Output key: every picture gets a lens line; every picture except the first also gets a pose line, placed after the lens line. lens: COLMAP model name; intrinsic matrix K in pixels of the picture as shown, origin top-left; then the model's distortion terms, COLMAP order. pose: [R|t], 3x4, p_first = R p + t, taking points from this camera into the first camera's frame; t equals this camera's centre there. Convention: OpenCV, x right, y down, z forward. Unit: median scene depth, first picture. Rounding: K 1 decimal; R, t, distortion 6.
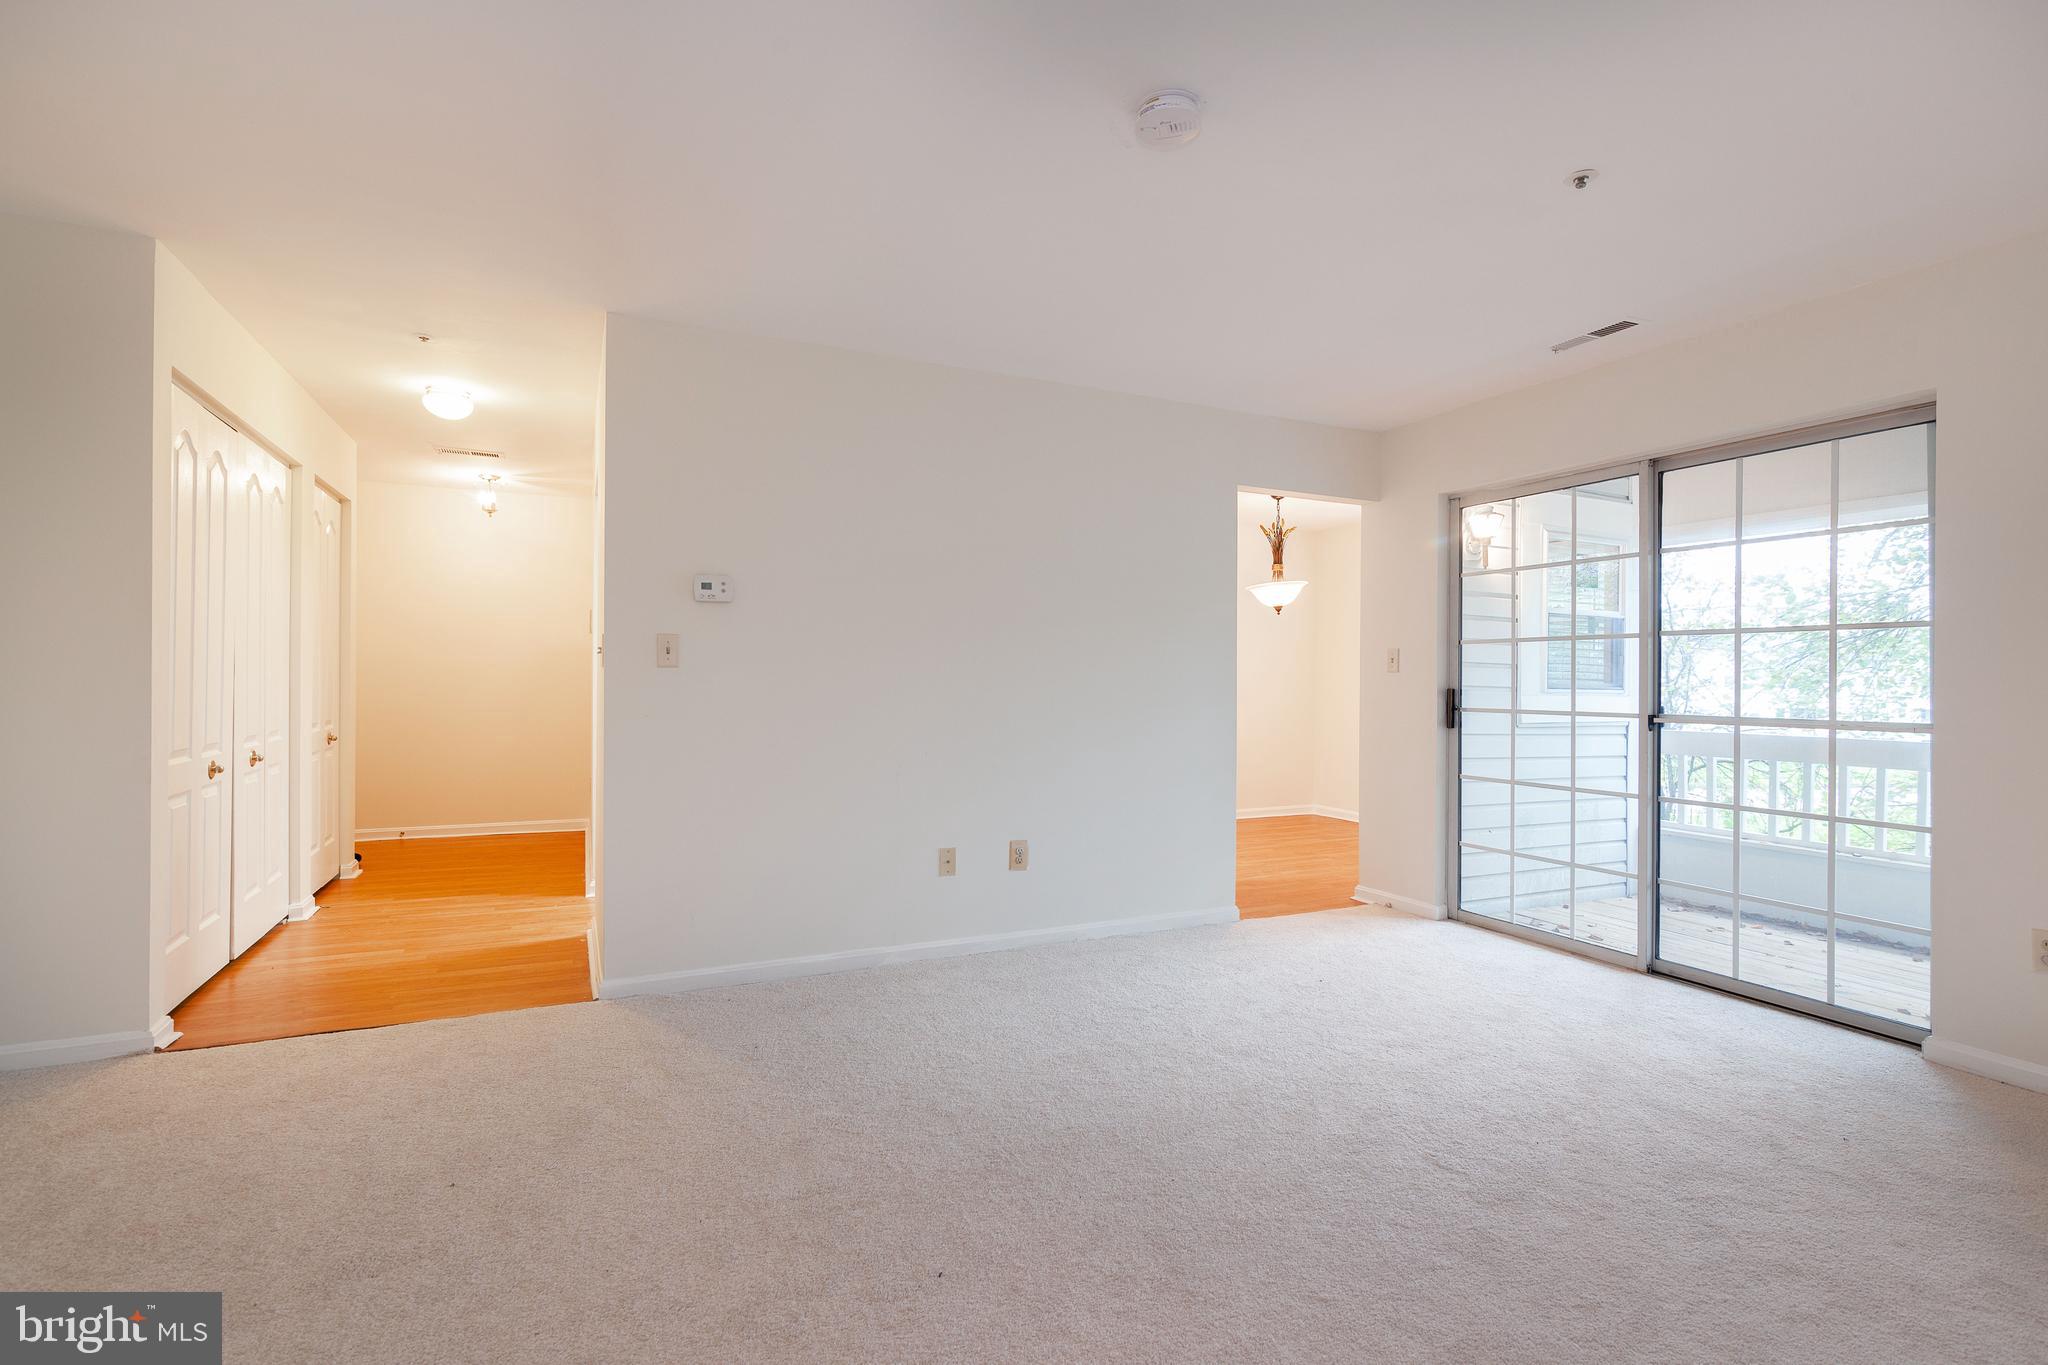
lens RADIAL K [[970.5, 0, 1031.7], [0, 970.5, 671.8], [0, 0, 1]] dist [0.009672, -0.001732]
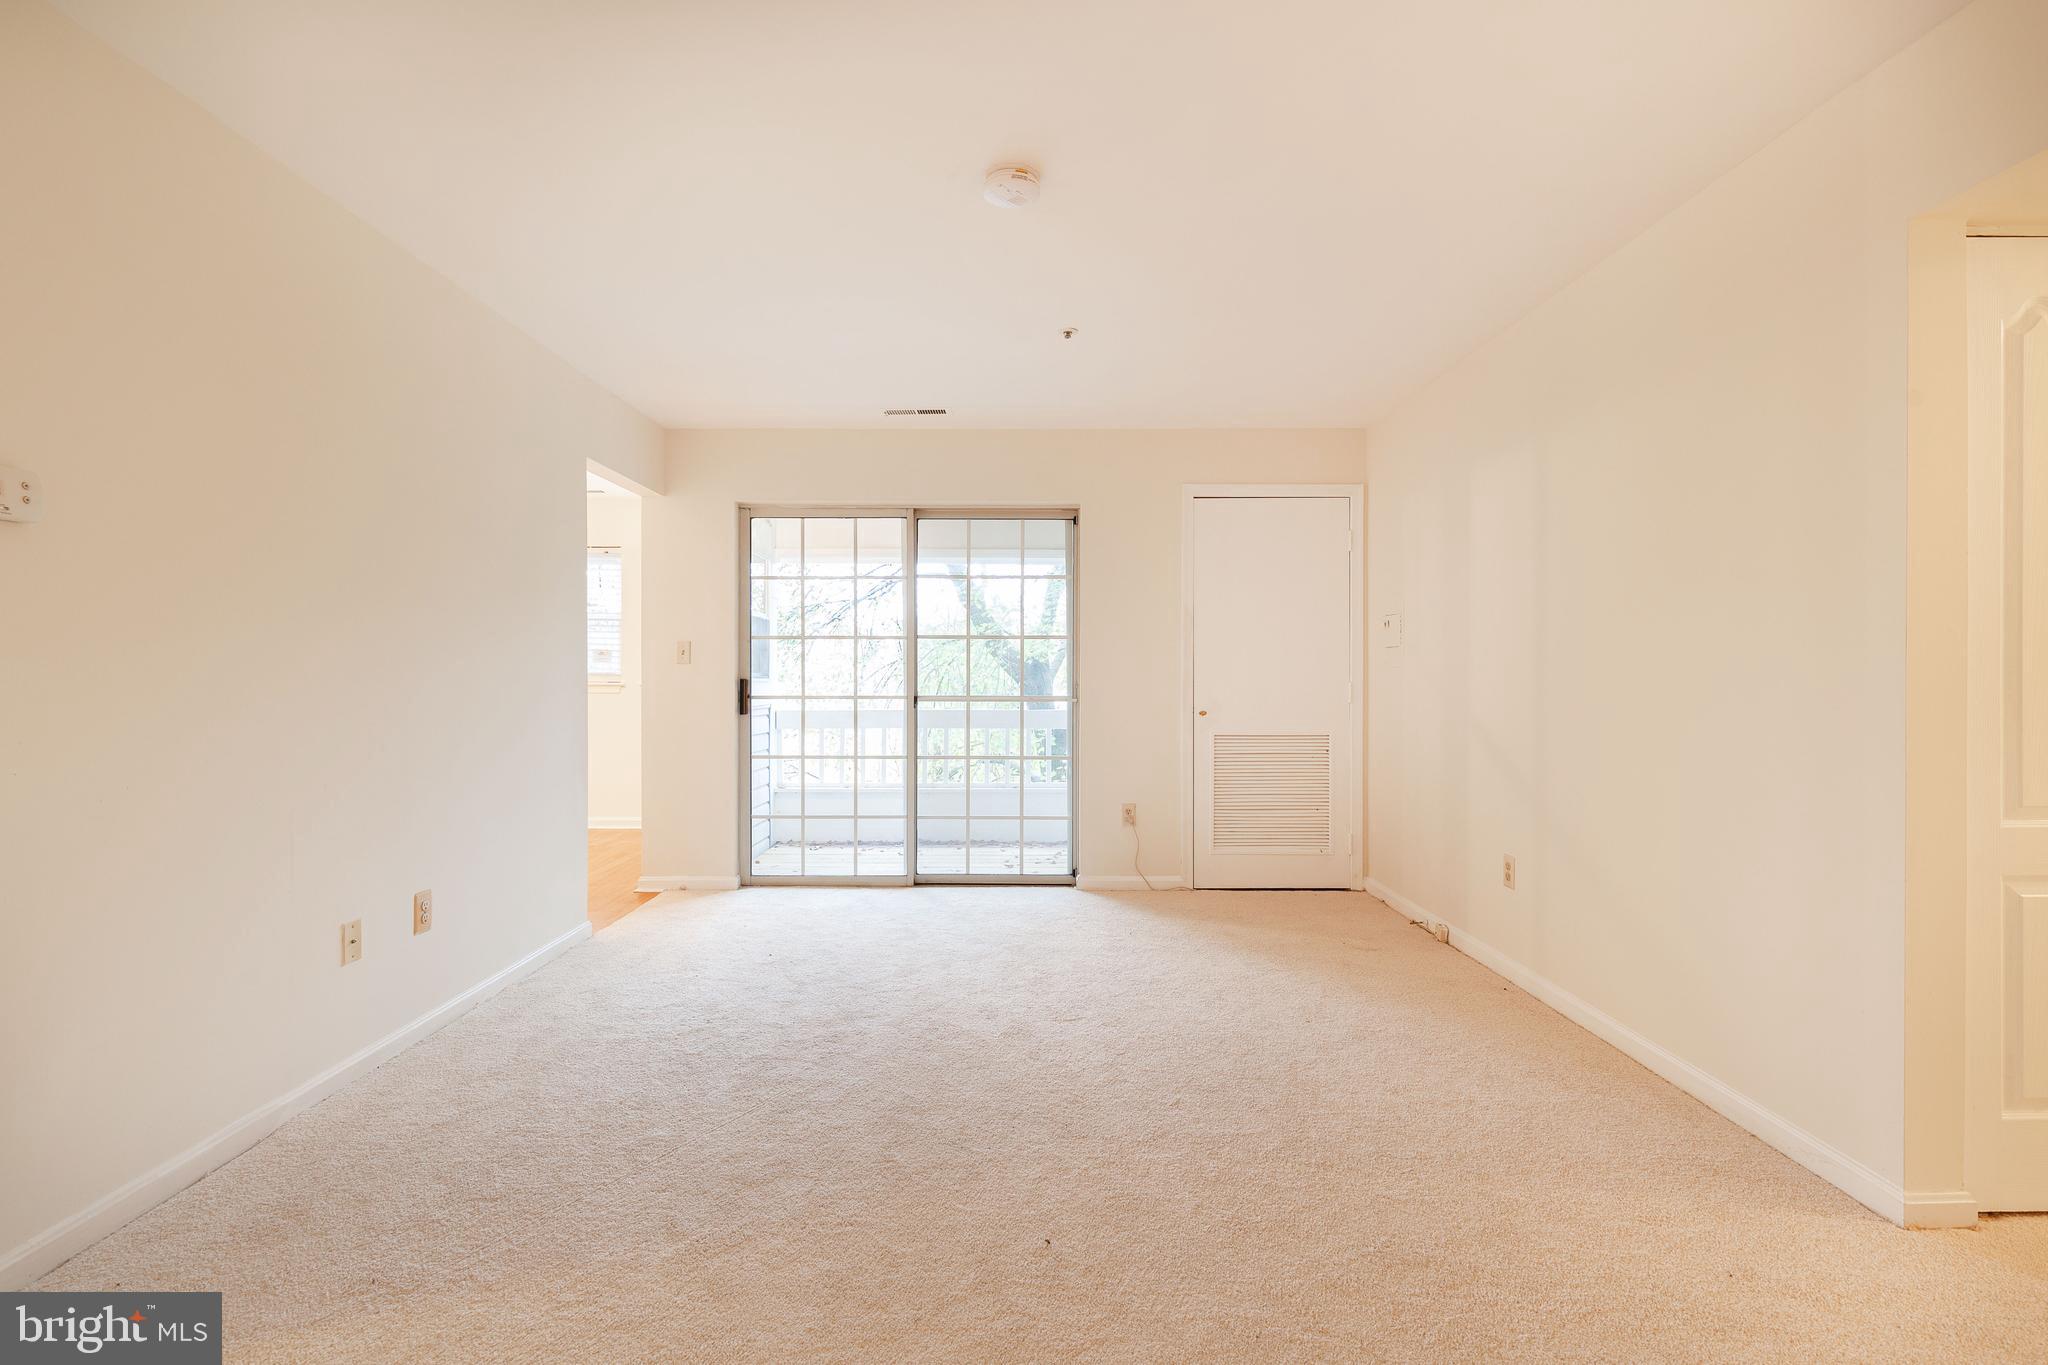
lens RADIAL K [[970.5, 0, 1005.0], [0, 970.5, 680.2], [0, 0, 1]] dist [0.009672, -0.001732]
pose [[0.421776, -0.012364, 0.906616, -0.497137], [-0.005673, 0.999851, 0.016274, -0.001443], [-0.906682, -0.012007, 0.421643, 0.289166]]
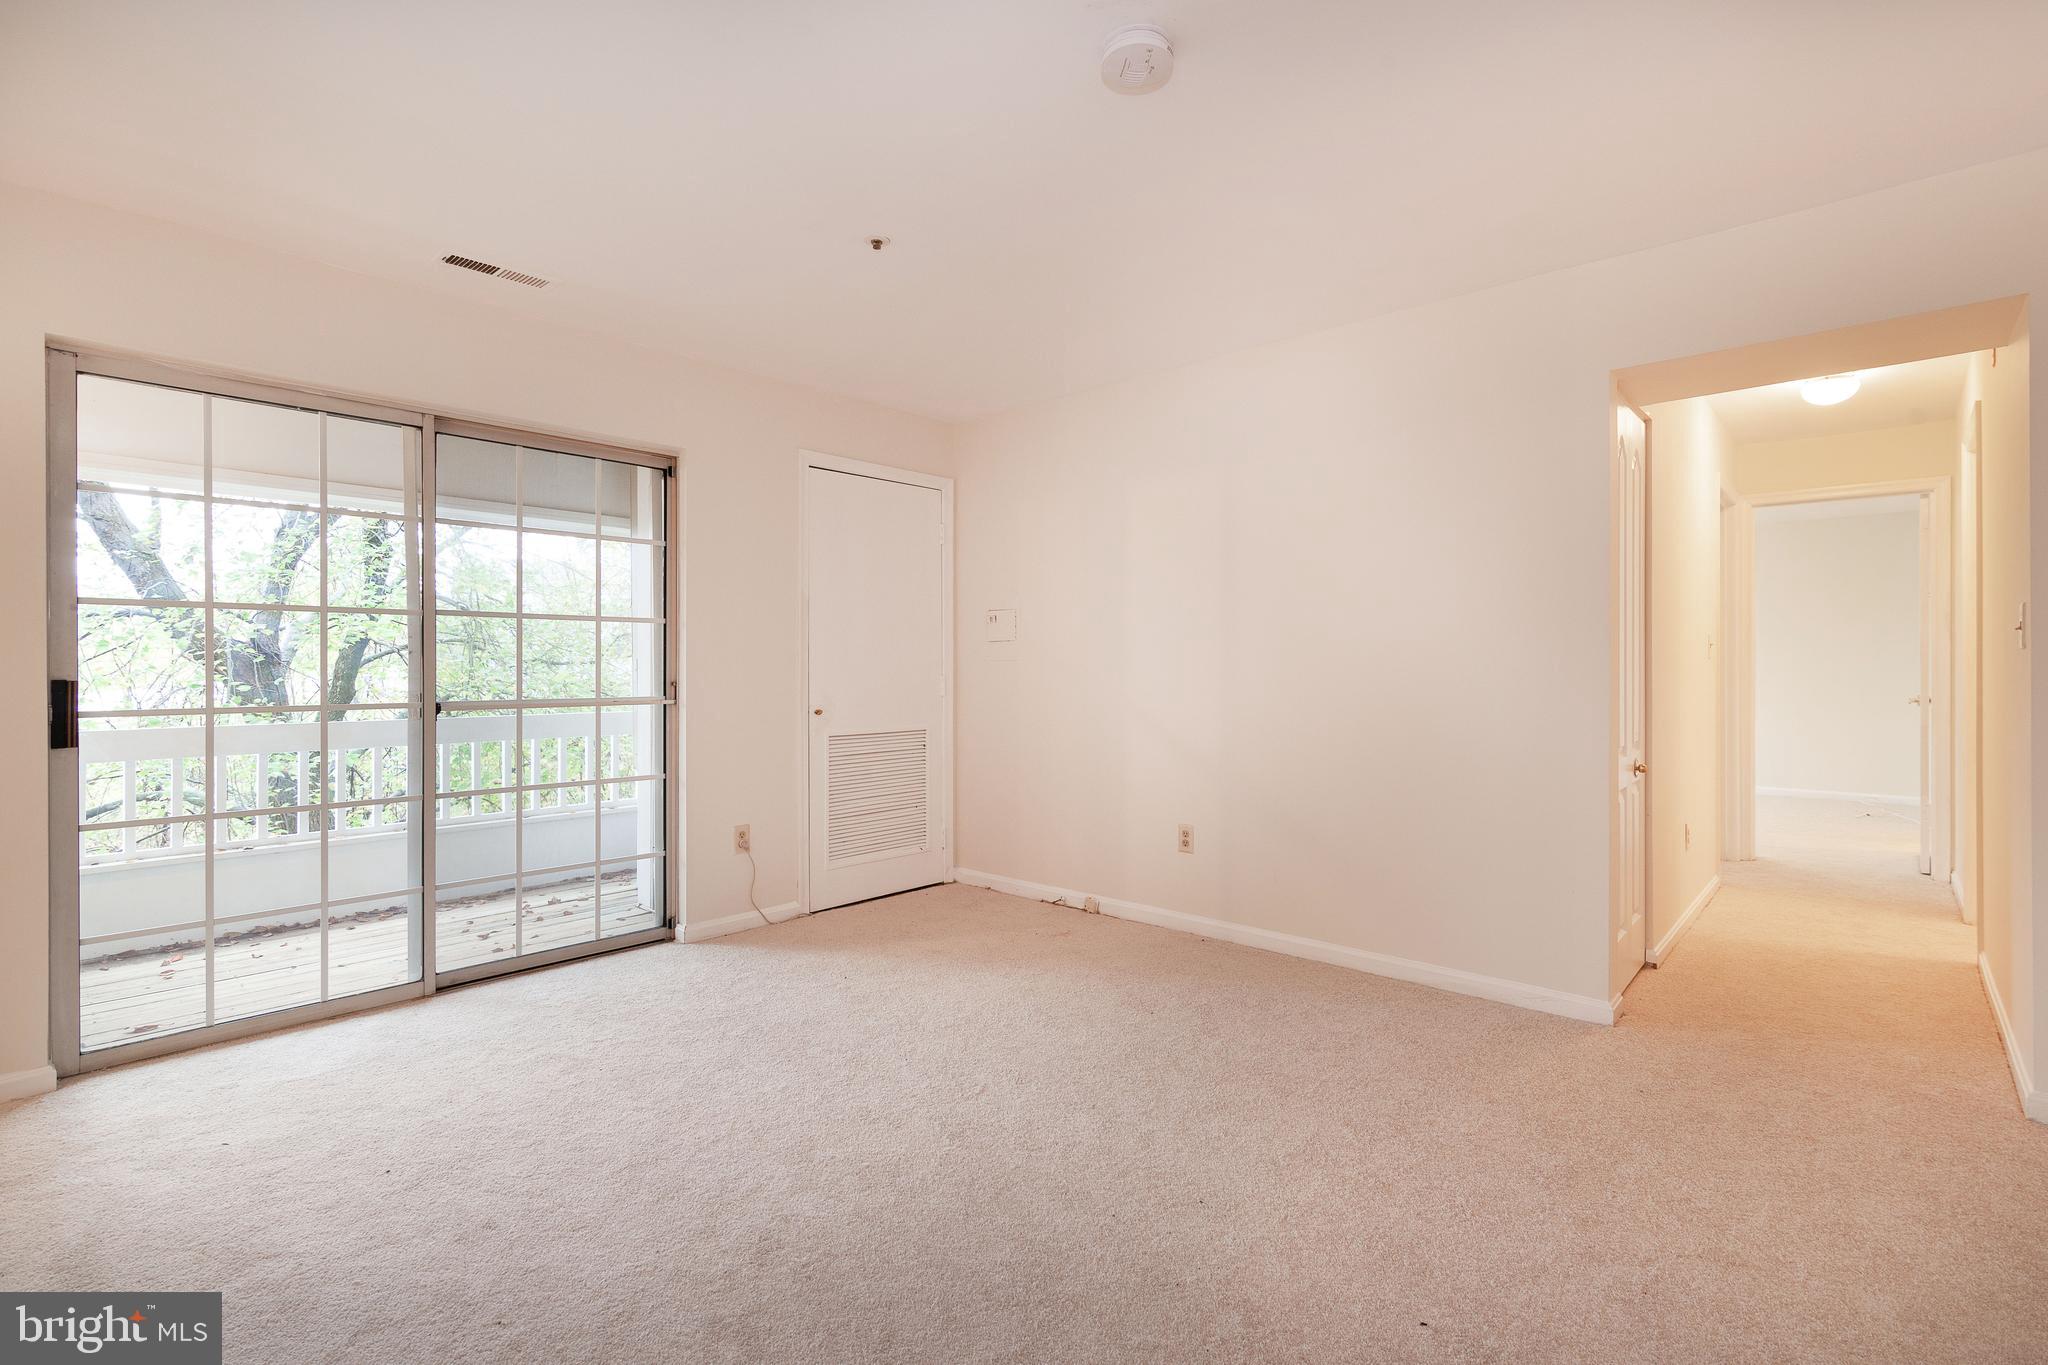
lens RADIAL K [[970.5, 0, 1038.4], [0, 970.5, 670.1], [0, 0, 1]] dist [0.009672, -0.001732]
pose [[-0.406540, -0.011285, 0.913563, -0.369714], [-0.008767, 0.999926, 0.008450, 0.000871], [-0.913591, -0.004574, -0.406609, 0.783557]]
